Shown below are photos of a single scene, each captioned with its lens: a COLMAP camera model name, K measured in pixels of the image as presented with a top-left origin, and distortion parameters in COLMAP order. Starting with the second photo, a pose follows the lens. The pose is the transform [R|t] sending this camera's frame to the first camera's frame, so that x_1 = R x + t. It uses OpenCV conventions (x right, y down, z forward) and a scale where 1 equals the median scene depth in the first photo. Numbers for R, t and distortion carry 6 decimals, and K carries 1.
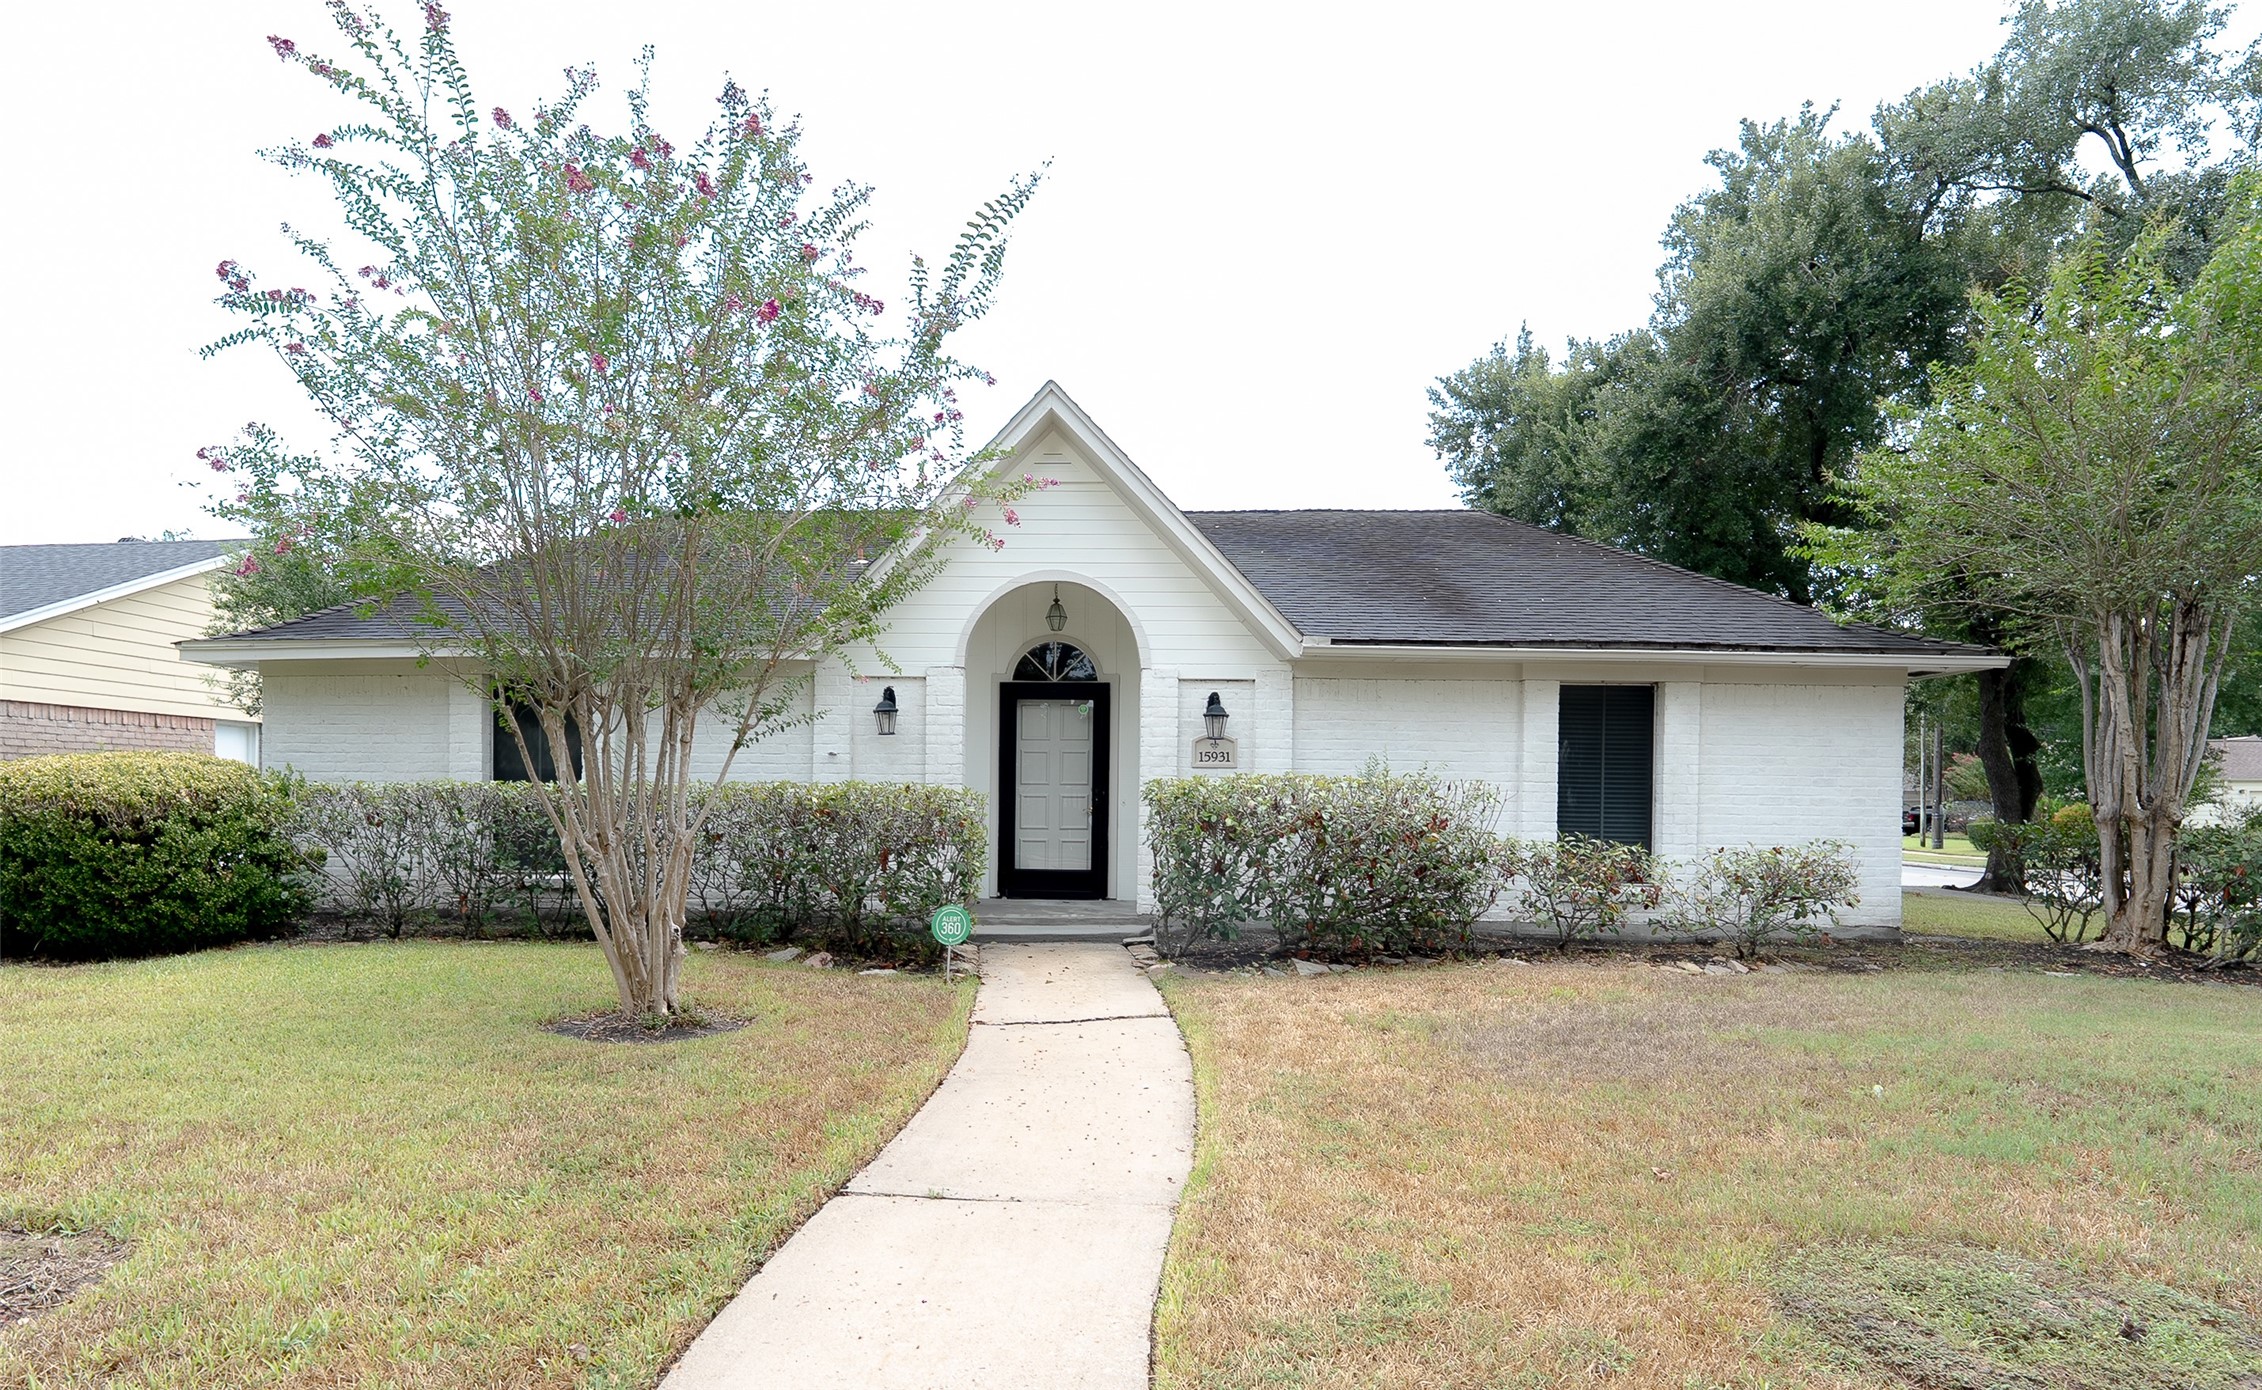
lens RADIAL K [[1050.4, 0, 1119.8], [0, 1050.4, 691.0], [0, 0, 1]] dist [-0.002011, -0.000173]
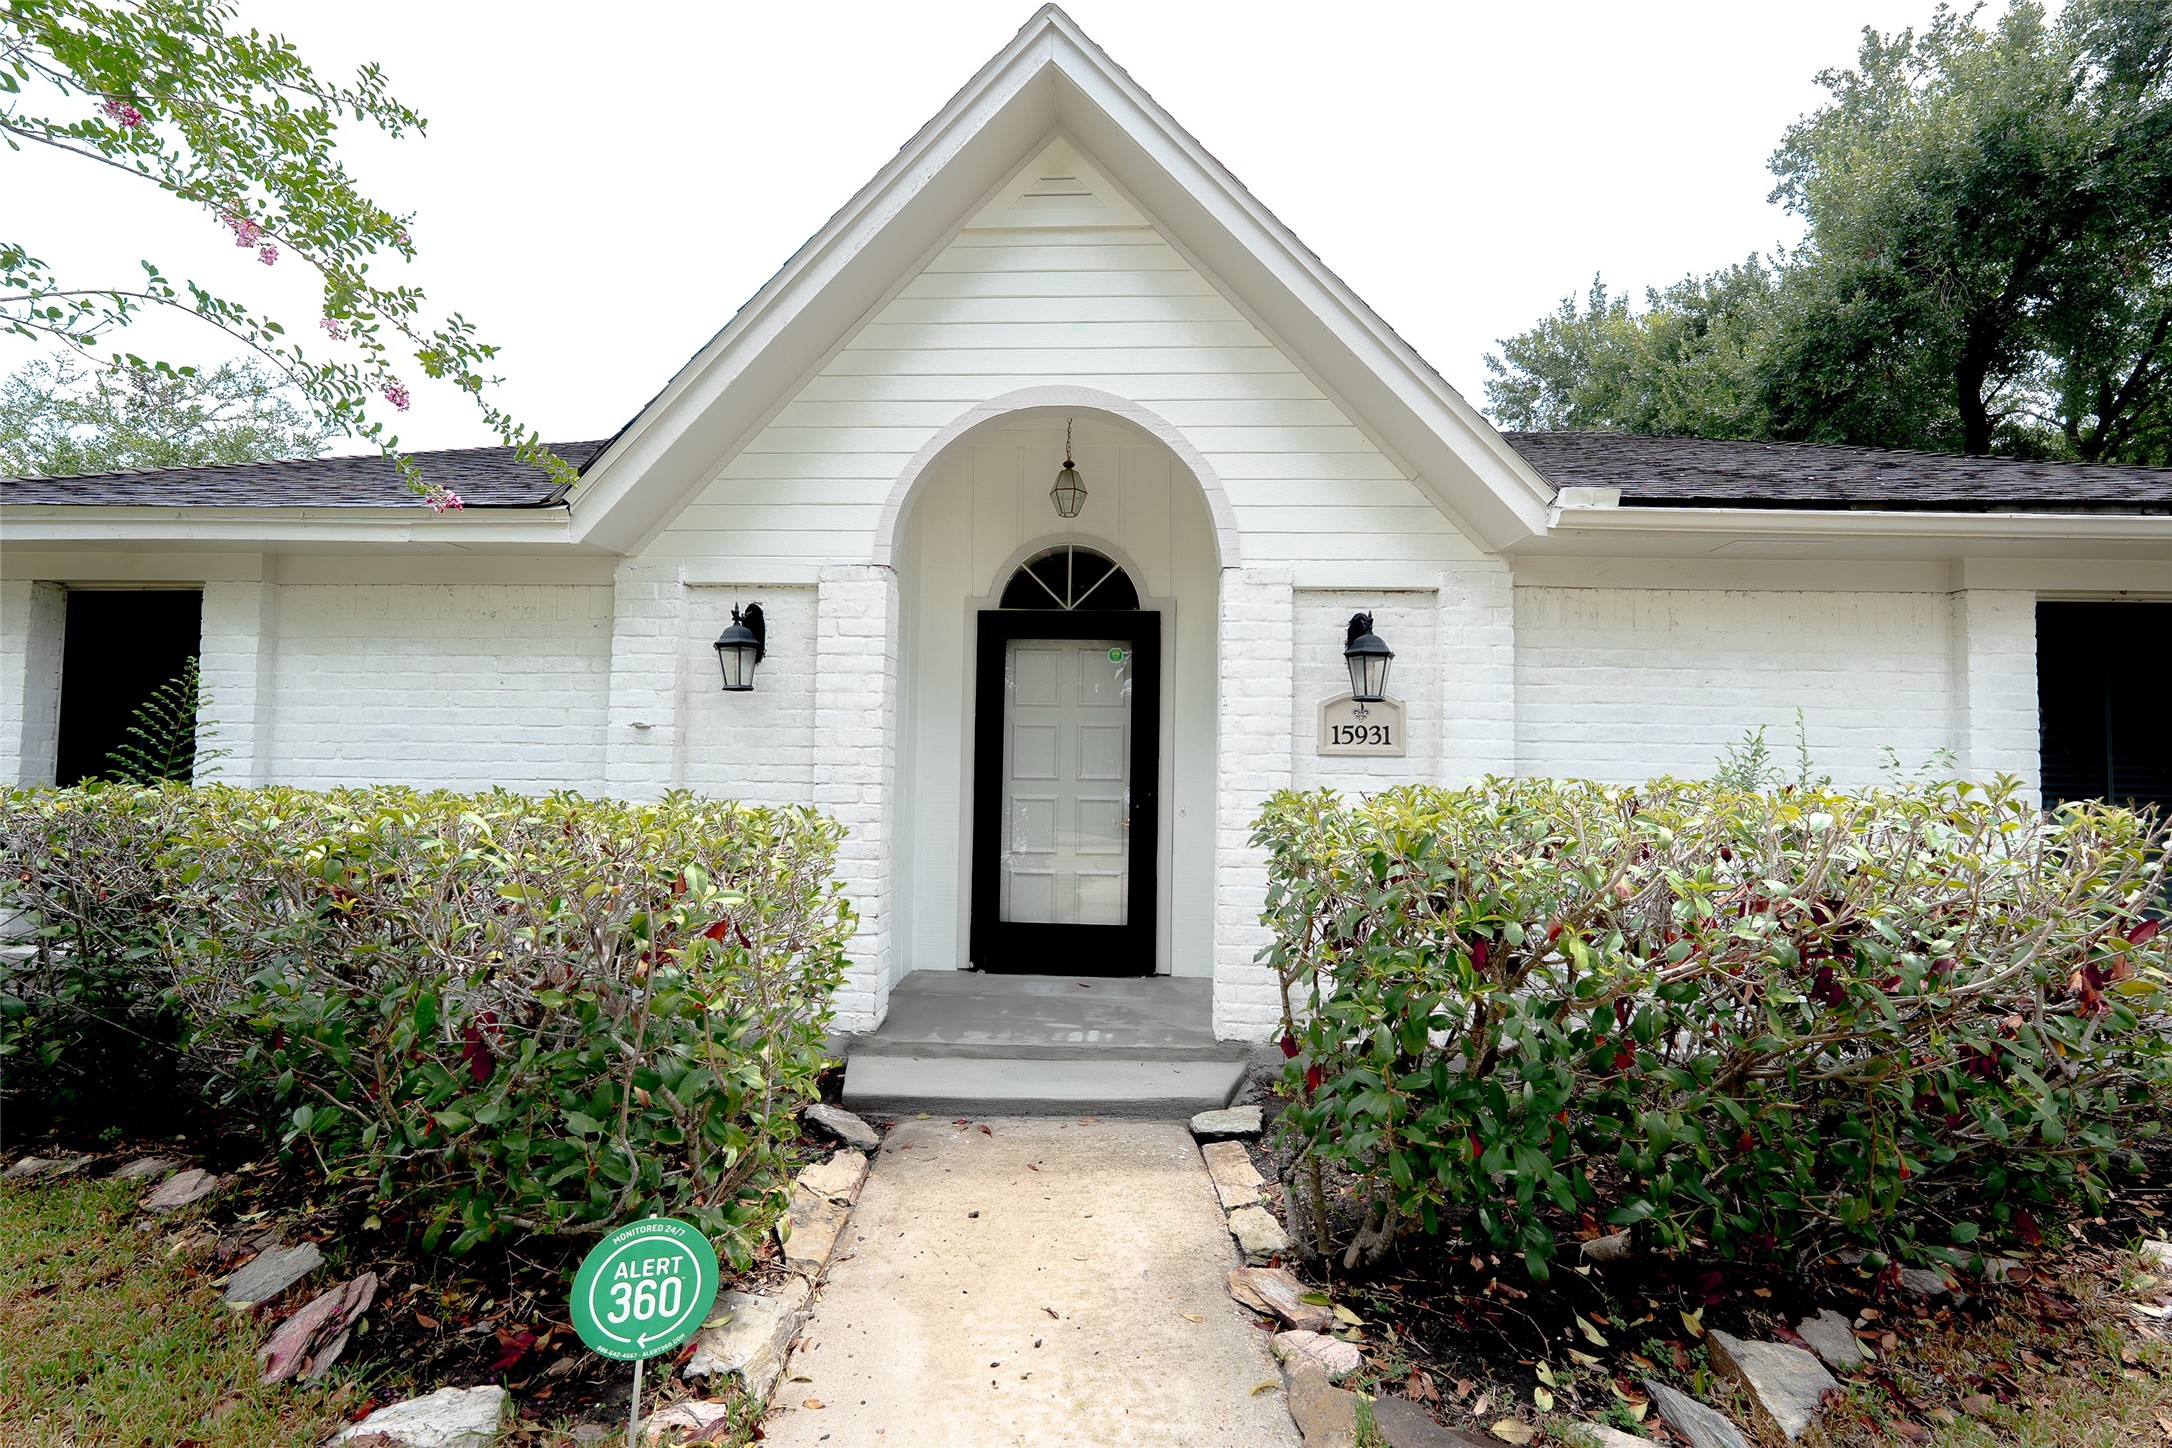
lens RADIAL K [[967.1, 0, 1088.2], [0, 967.1, 717.3], [0, 0, 1]] dist [-0.009193, 0.003317]
pose [[0.997155, 0.003563, -0.075298, -0.009410], [-0.000314, 0.999070, 0.043110, 0.030453], [0.075382, -0.042963, 0.996229, 0.469623]]
